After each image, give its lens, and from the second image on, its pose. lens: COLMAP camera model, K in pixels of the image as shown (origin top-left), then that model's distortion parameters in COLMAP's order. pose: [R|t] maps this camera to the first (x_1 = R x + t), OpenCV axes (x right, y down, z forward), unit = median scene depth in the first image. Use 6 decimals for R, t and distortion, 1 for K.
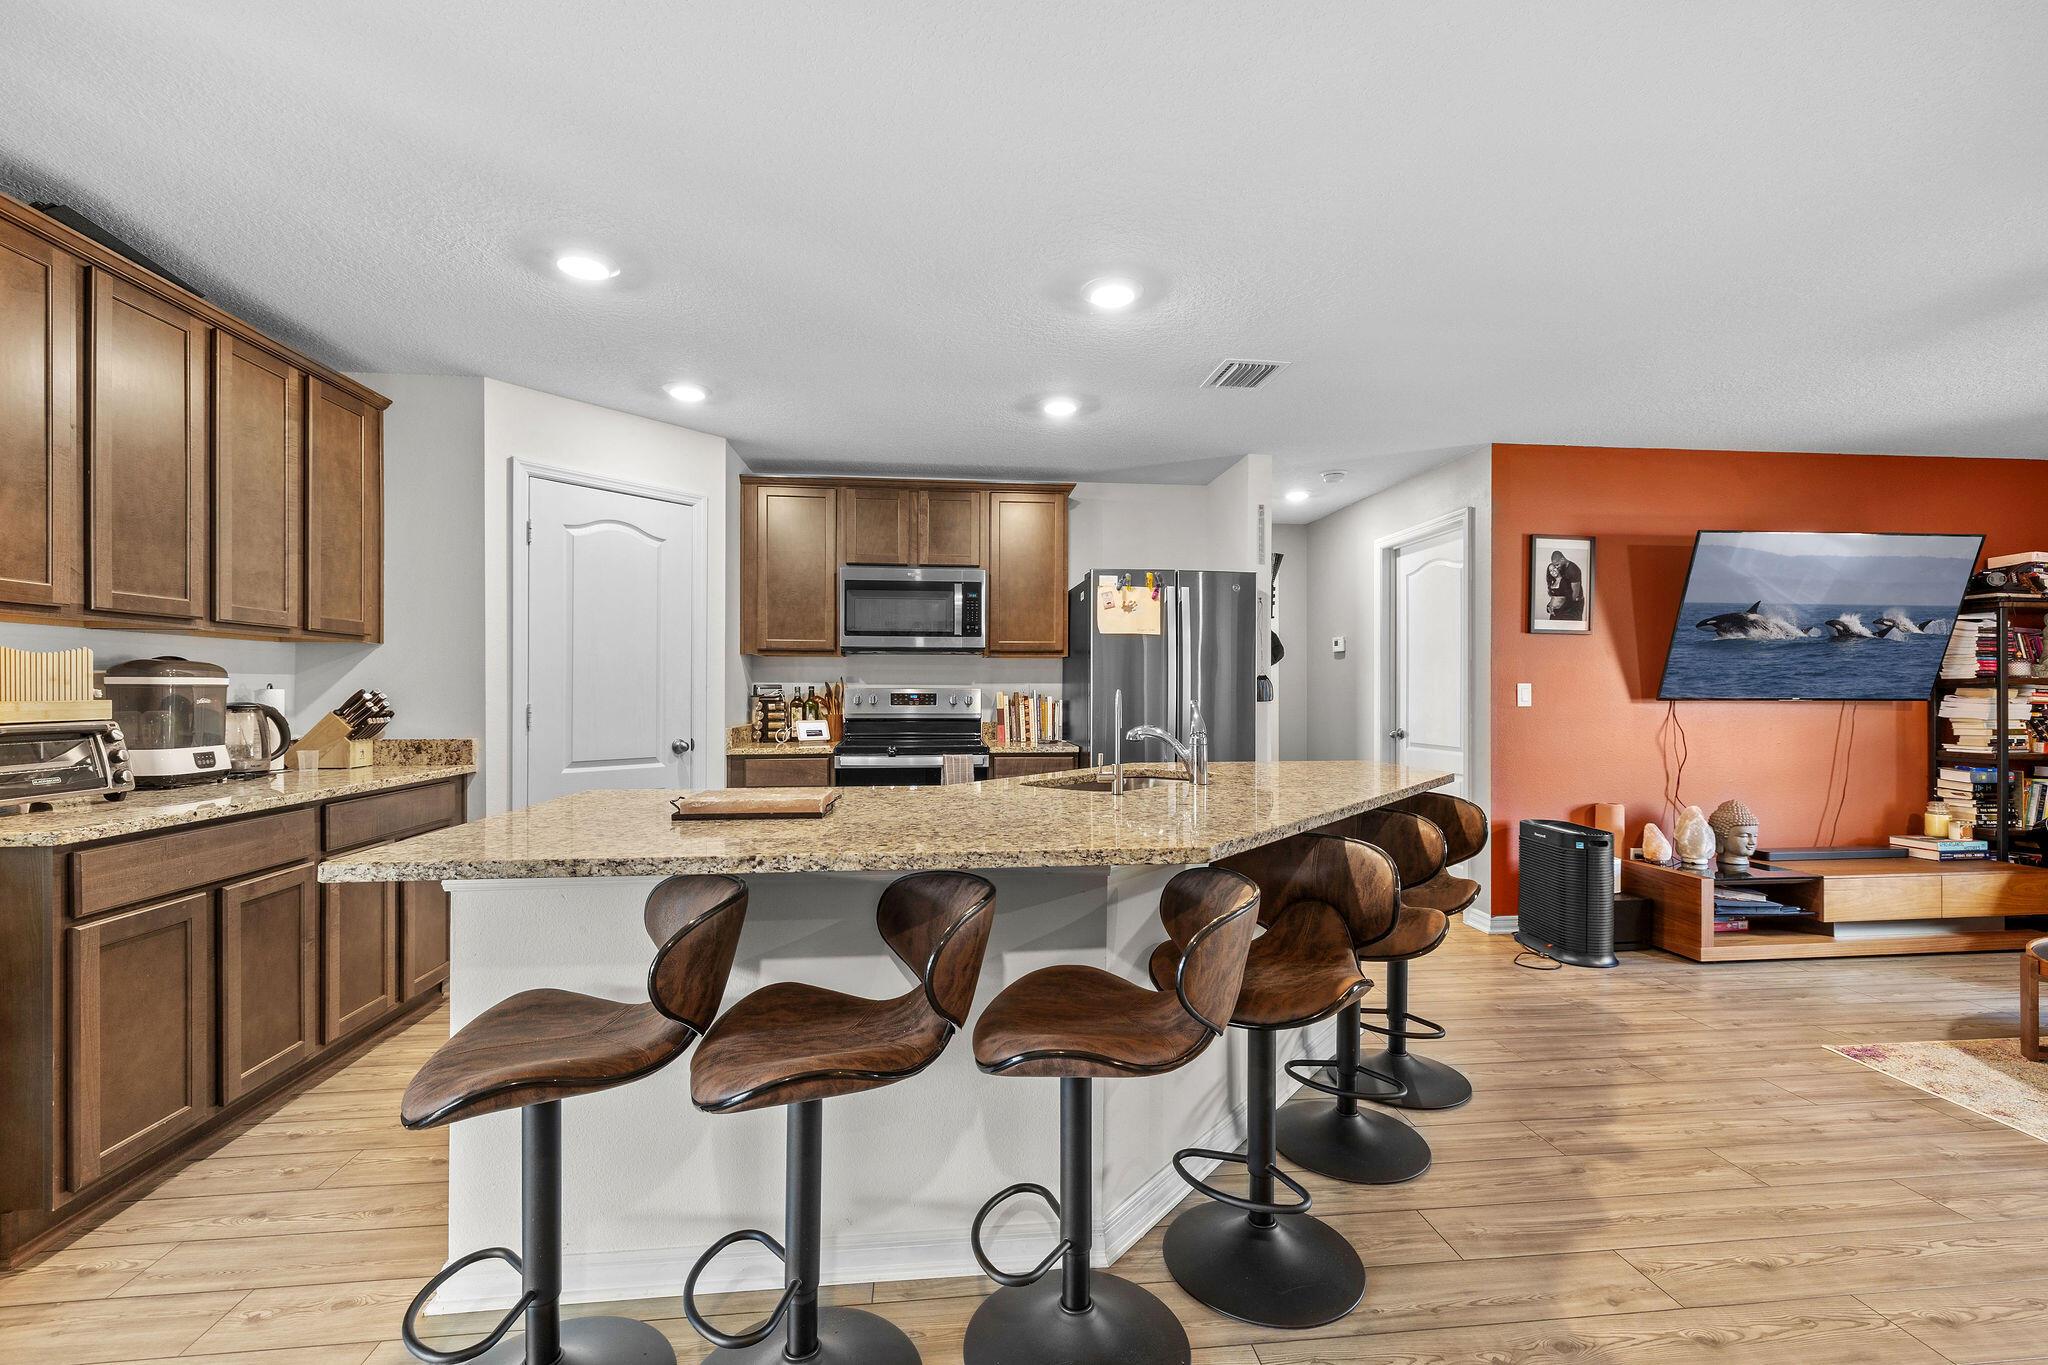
lens RADIAL K [[874.3, 0, 1025.6], [0, 874.3, 691.4], [0, 0, 1]] dist [0.003622, 0.000019]
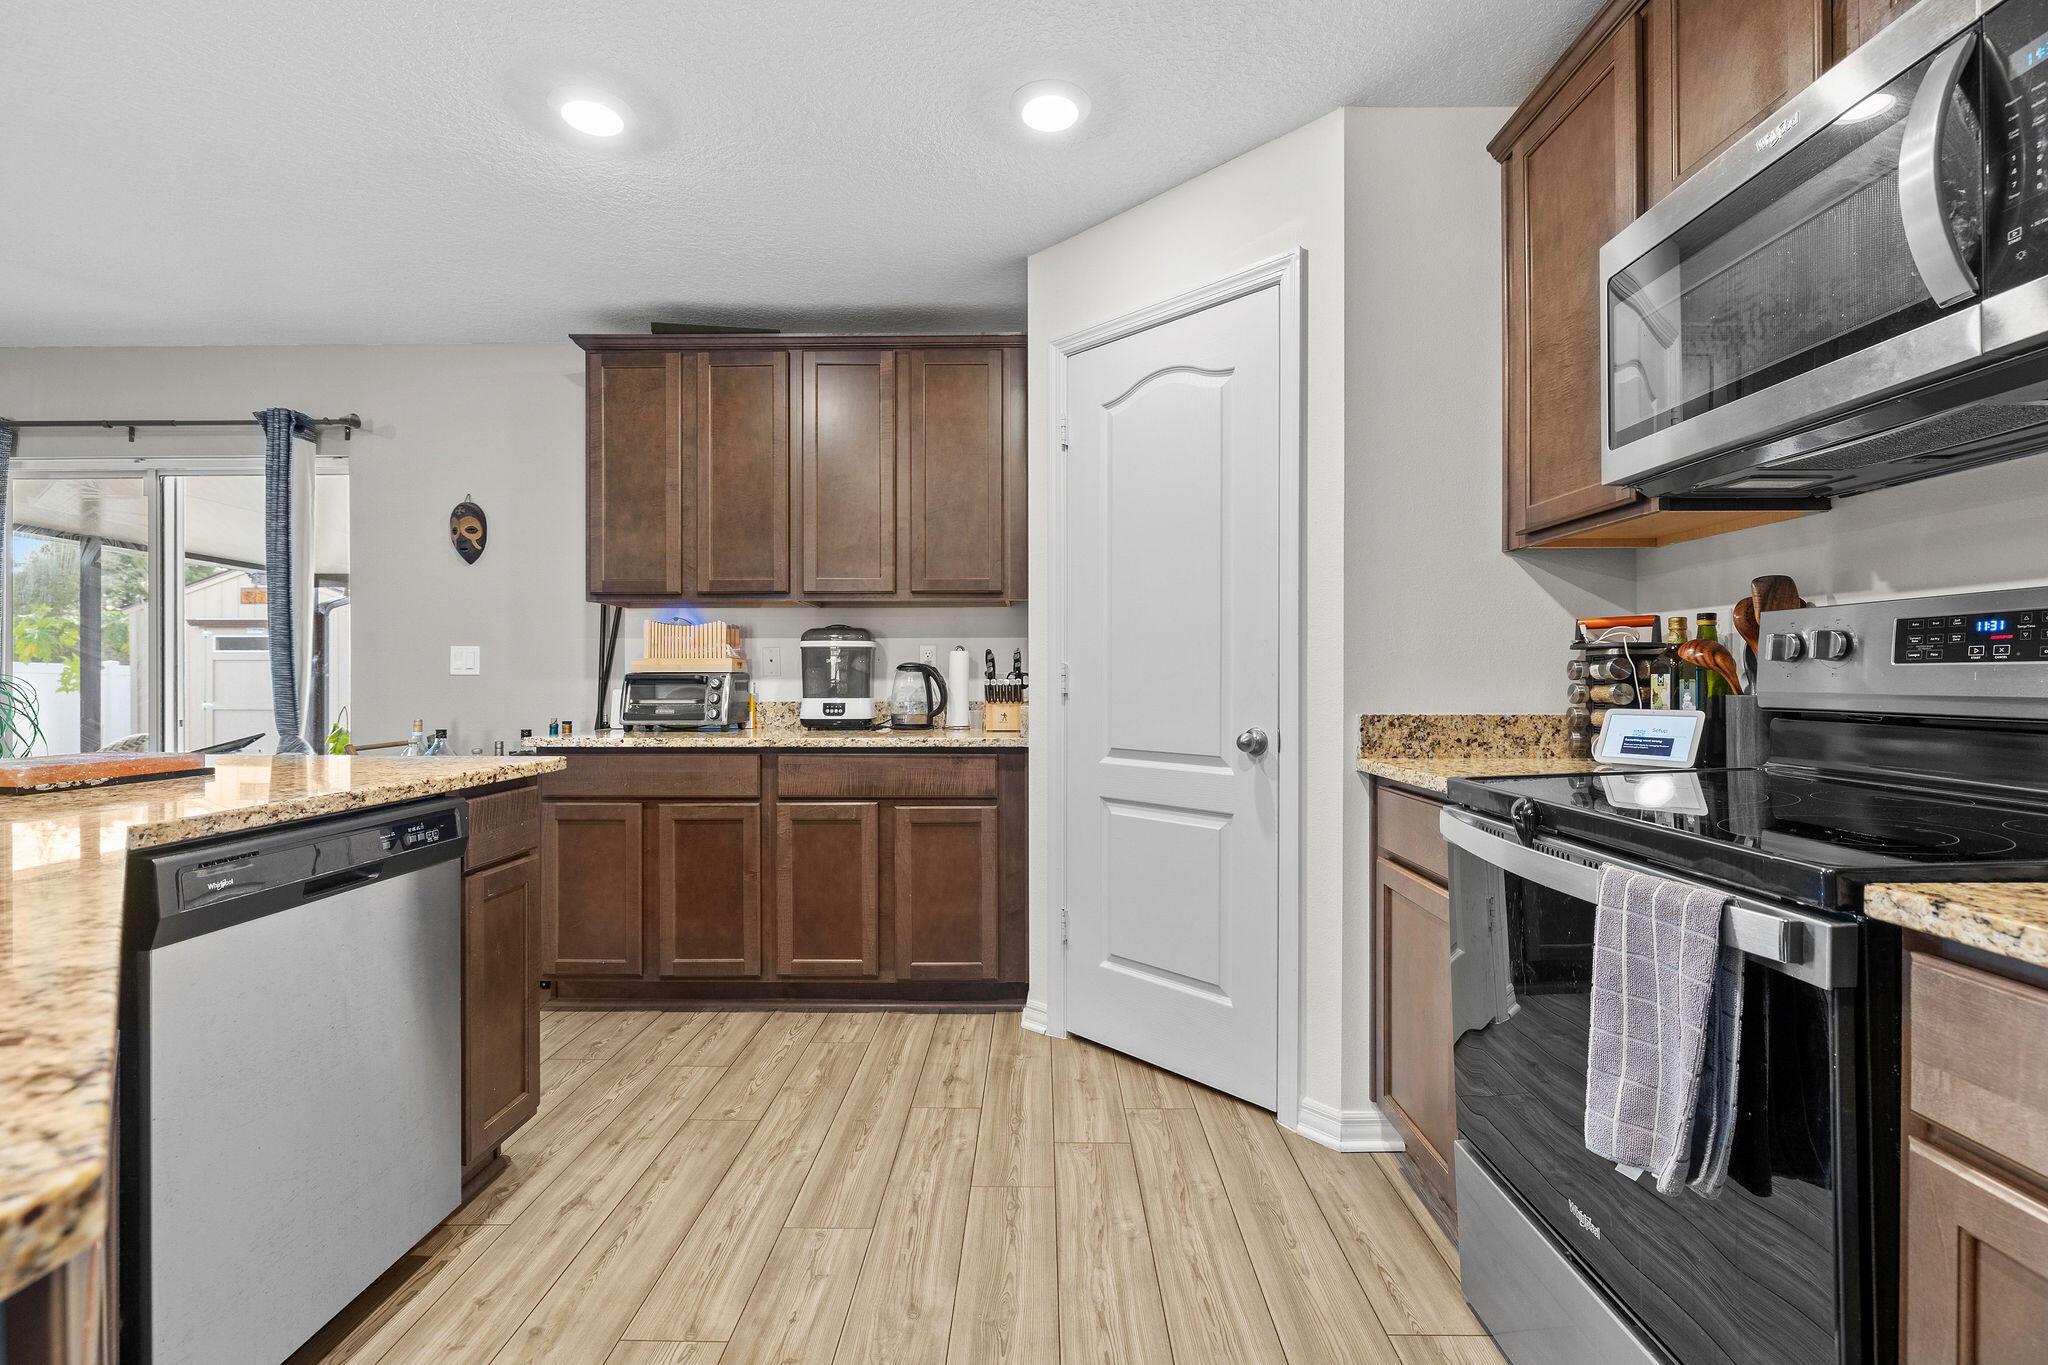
lens RADIAL K [[920.9, 0, 1031.2], [0, 920.9, 661.5], [0, 0, 1]] dist [-0.010001, 0.003105]
pose [[-0.135159, -0.019256, -0.990637, 0.170032], [0.000259, 0.999810, -0.019470, 0.023325], [0.990824, -0.002888, -0.135129, 0.886951]]
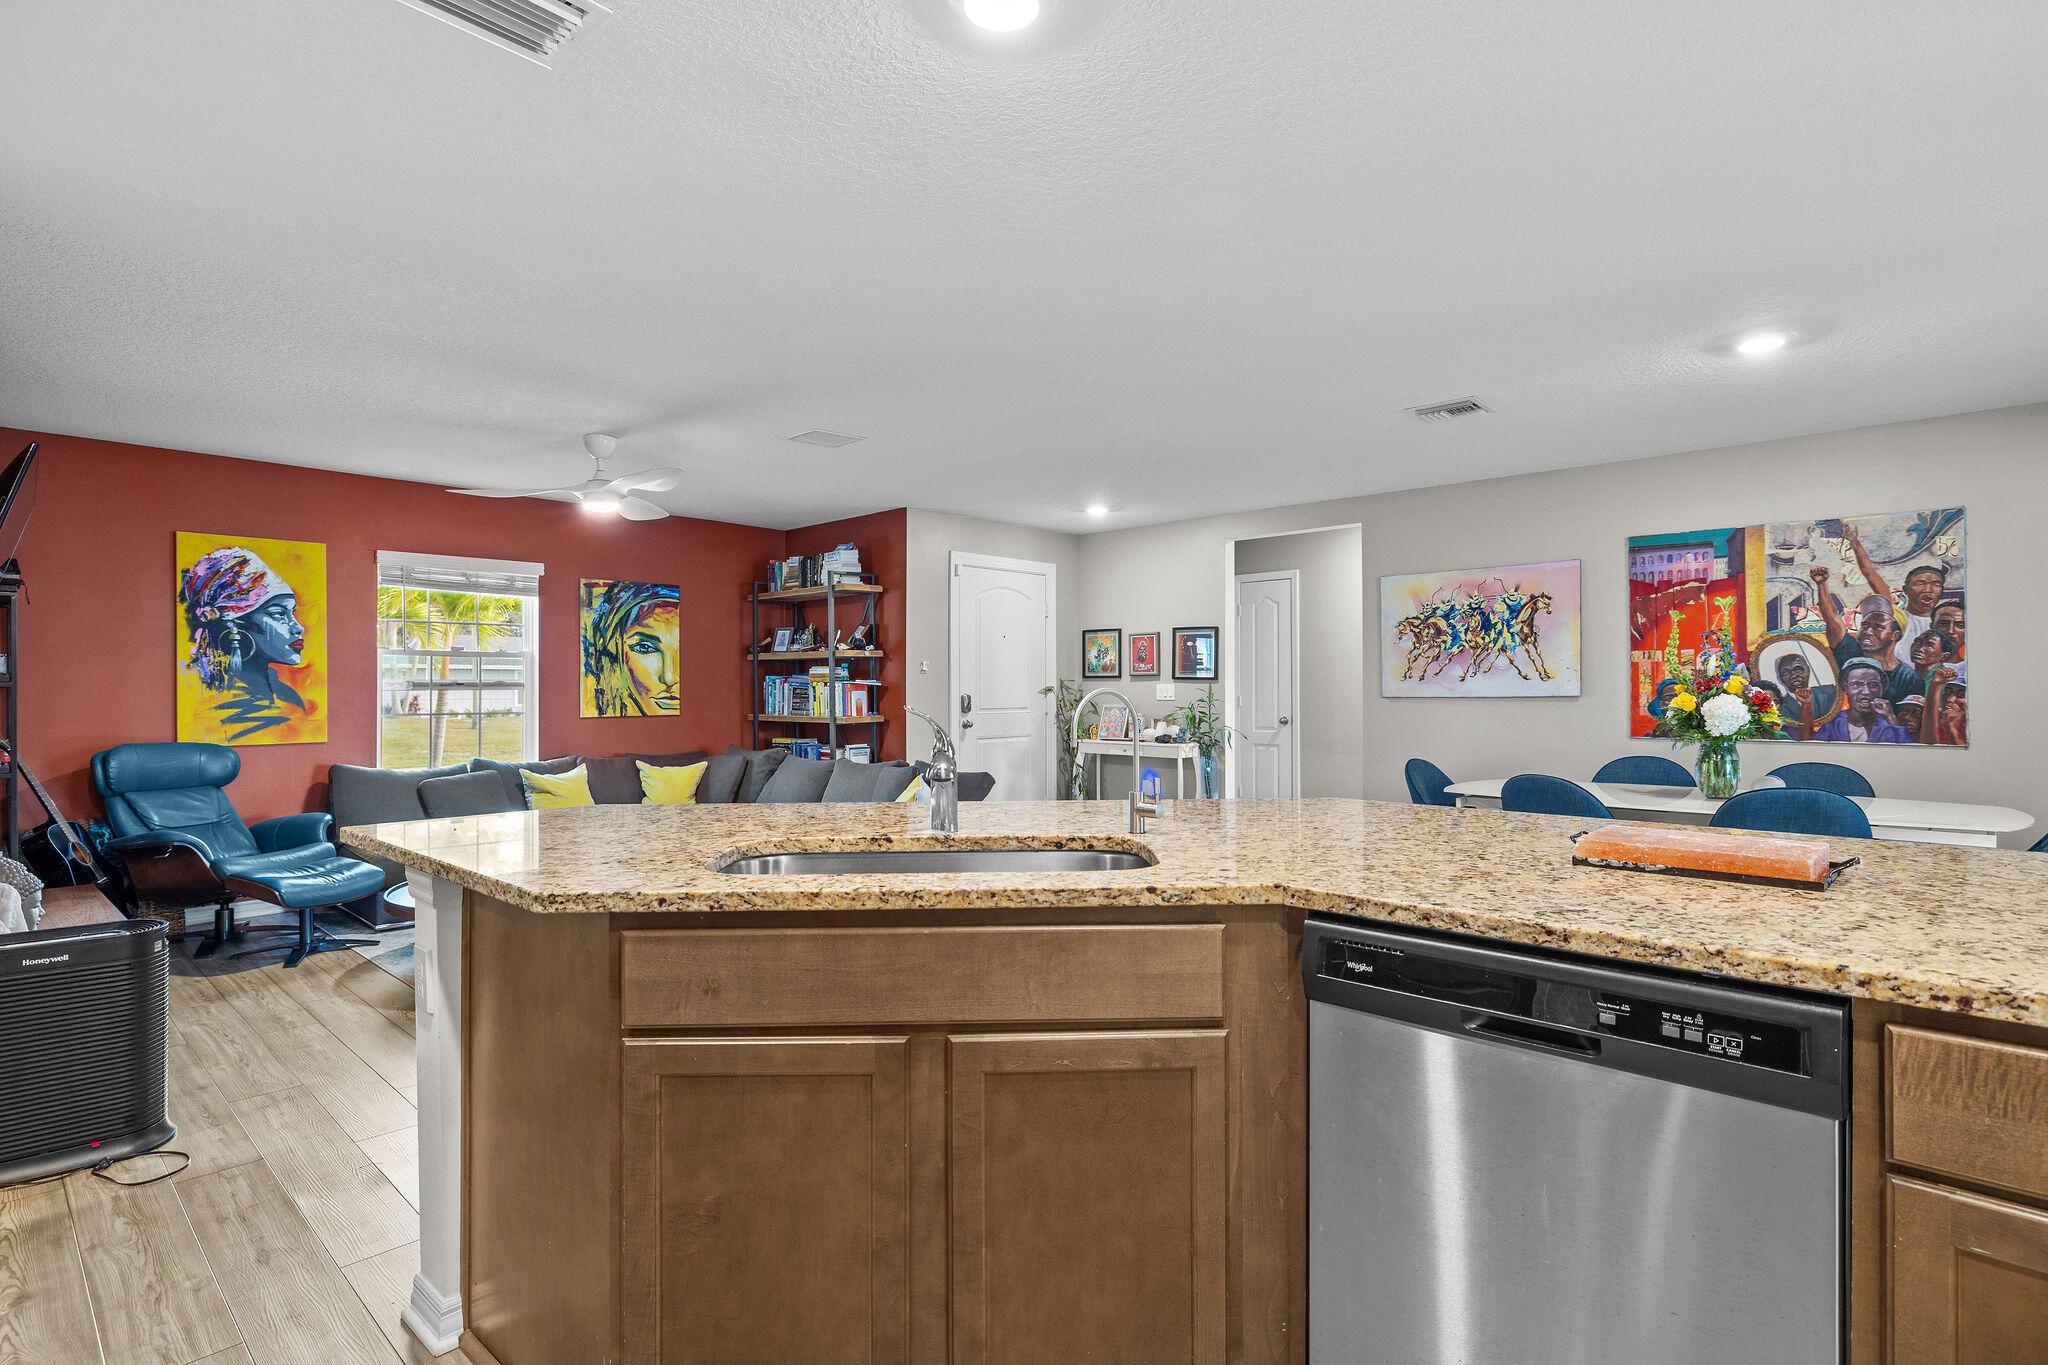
lens RADIAL K [[1006.3, 0, 1031.7], [0, 1006.3, 687.1], [0, 0, 1]] dist [-0.005660, 0.002102]
pose [[-0.655111, 0.001004, 0.755532, -0.257226], [0.002748, 0.999996, 0.001054, -0.001815], [-0.755528, 0.002766, -0.655111, 0.881618]]
